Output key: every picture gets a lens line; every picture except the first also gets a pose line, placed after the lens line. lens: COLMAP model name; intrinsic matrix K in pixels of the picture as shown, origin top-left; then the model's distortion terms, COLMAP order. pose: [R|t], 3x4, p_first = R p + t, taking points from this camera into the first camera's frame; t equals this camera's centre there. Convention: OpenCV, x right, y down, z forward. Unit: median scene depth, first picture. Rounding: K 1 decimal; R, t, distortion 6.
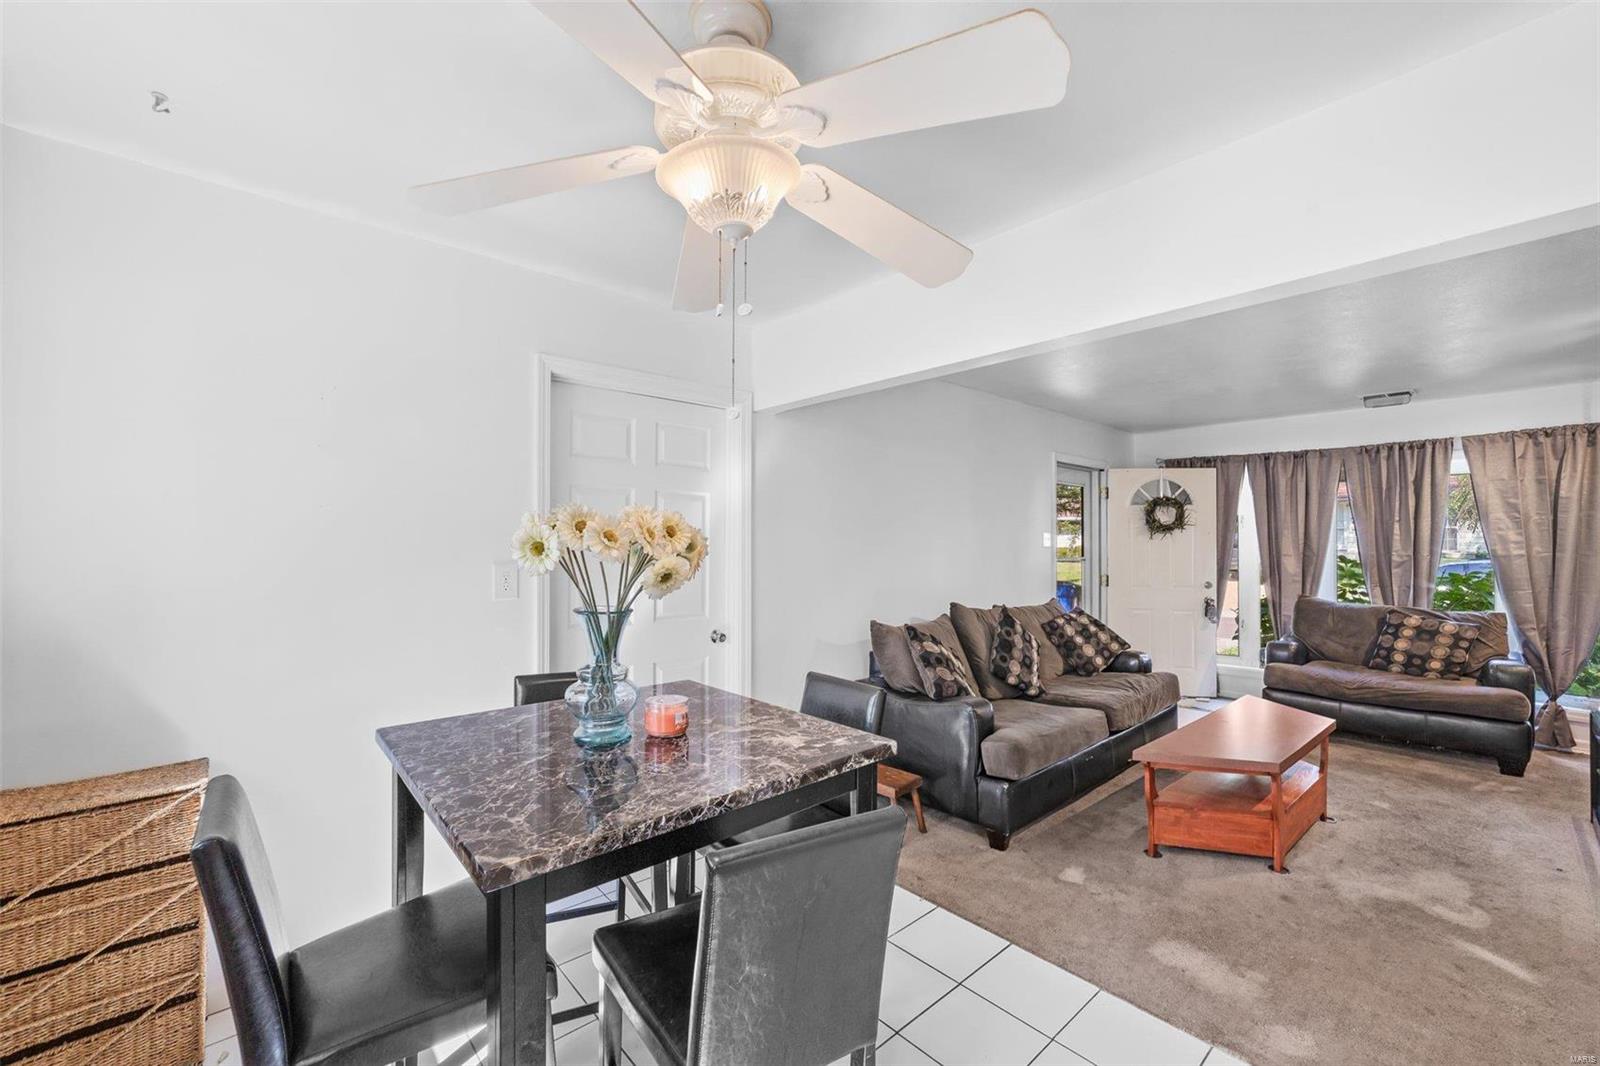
lens RADIAL K [[649.8, 0, 802.5], [0, 649.8, 537.1], [0, 0, 1]] dist [-0.017066, 0.005571]
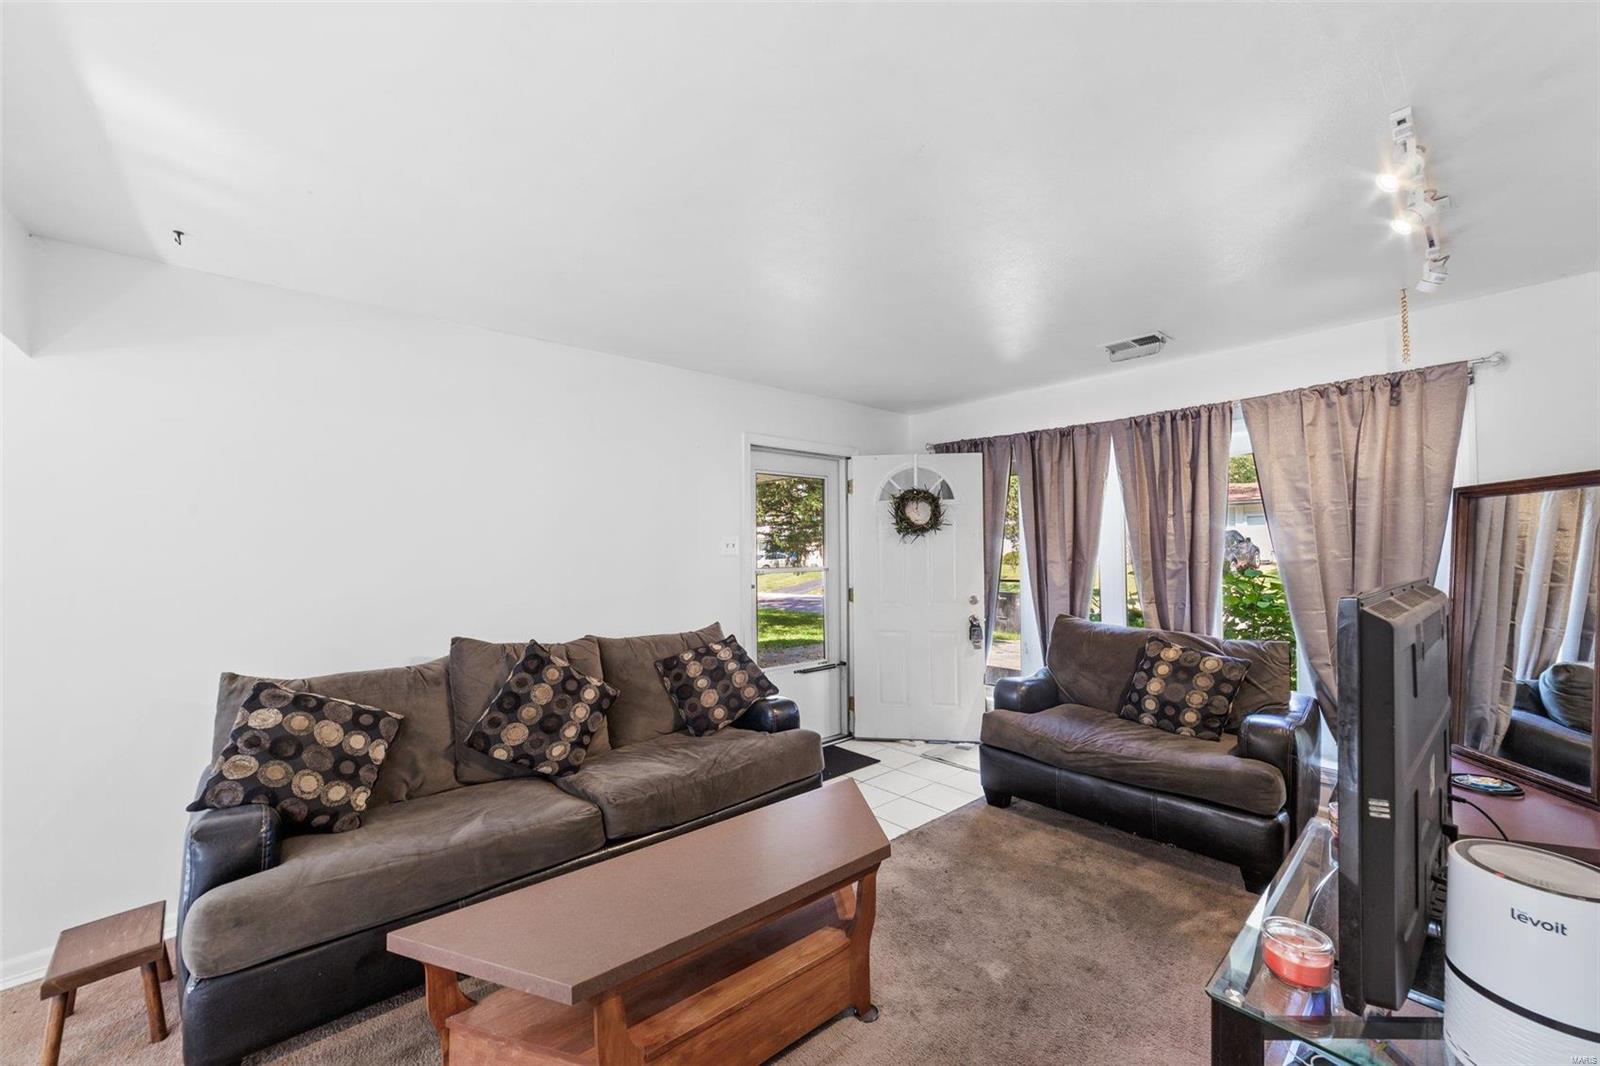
lens RADIAL K [[621.4, 0, 801.6], [0, 621.4, 536.4], [0, 0, 1]] dist [-0.024474, 0.008636]
pose [[0.999911, -0.008852, -0.009978, 0.544393], [0.008723, 0.999879, -0.012856, 0.004428], [0.010090, 0.012768, 0.999868, 0.303129]]
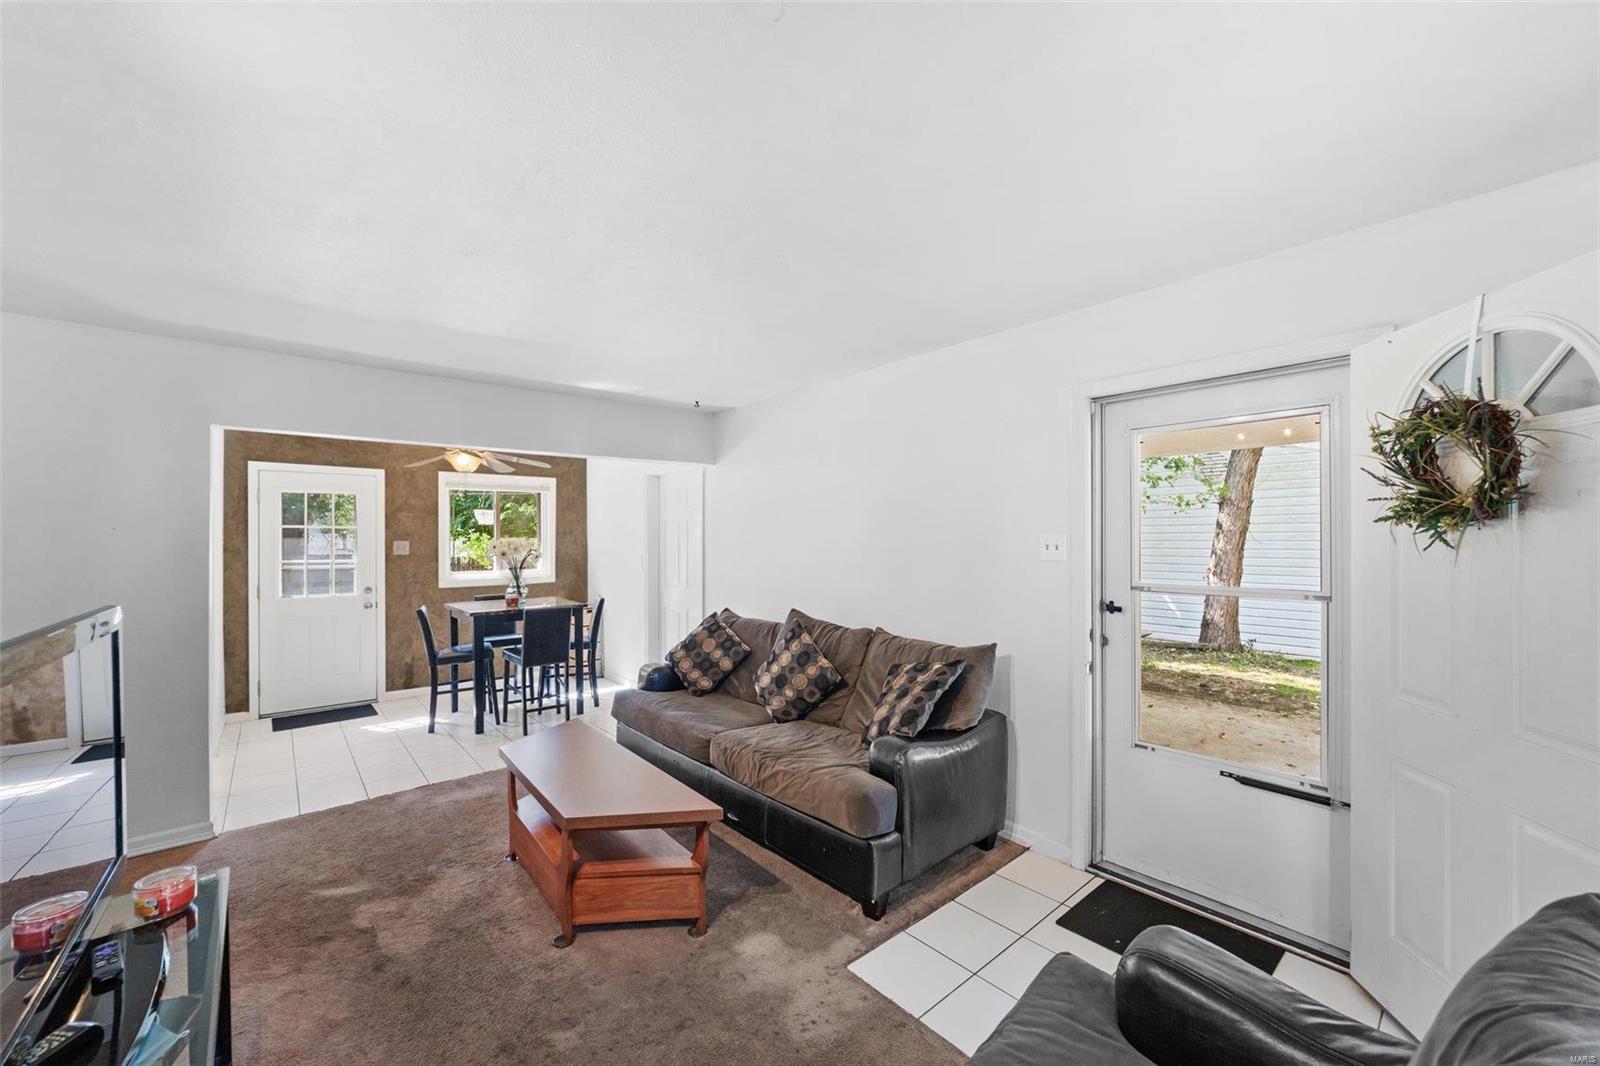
lens RADIAL K [[621.4, 0, 801.6], [0, 621.4, 536.4], [0, 0, 1]] dist [-0.024474, 0.008636]
pose [[-0.020589, -0.001509, -0.999787, 1.071637], [0.014577, 0.999892, -0.001810, -0.008504], [0.999682, -0.014611, -0.020565, 0.919199]]
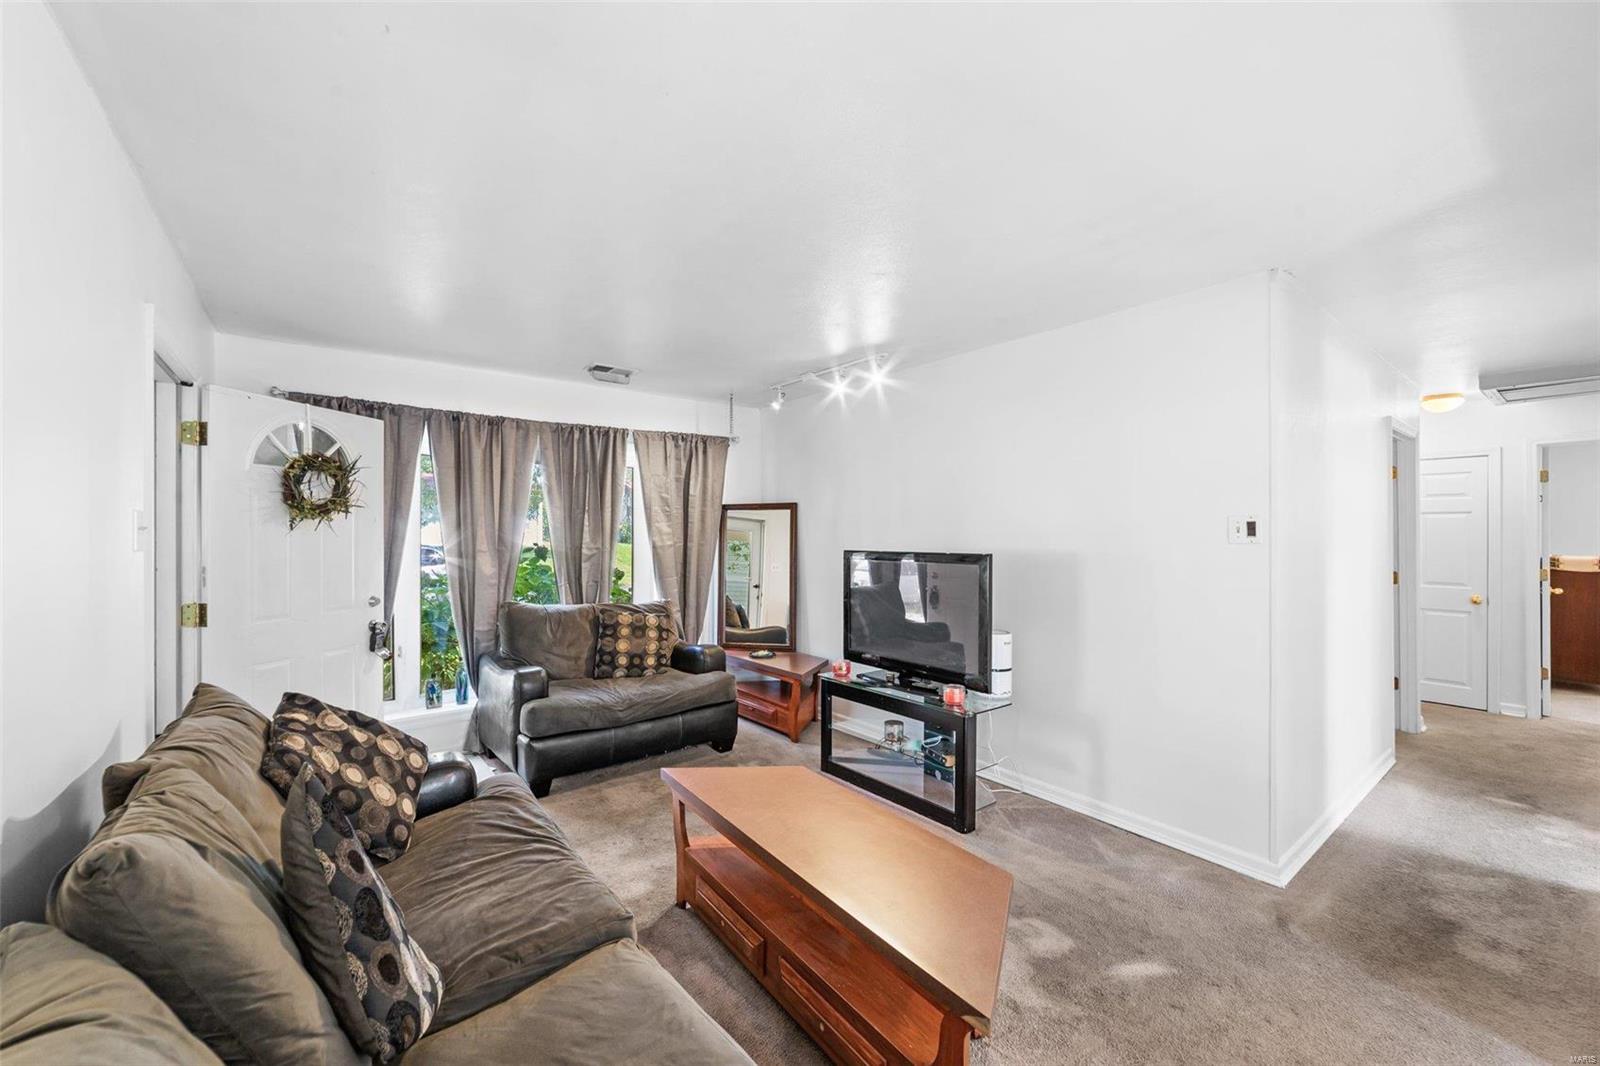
lens RADIAL K [[632.5, 0, 792.1], [0, 632.5, 530.2], [0, 0, 1]] dist [-0.025046, 0.010254]
pose [[0.075564, 0.002228, 0.997138, 0.052515], [-0.006559, 0.999977, -0.001738, 0.002320], [-0.997119, -0.006409, 0.075577, 0.691673]]
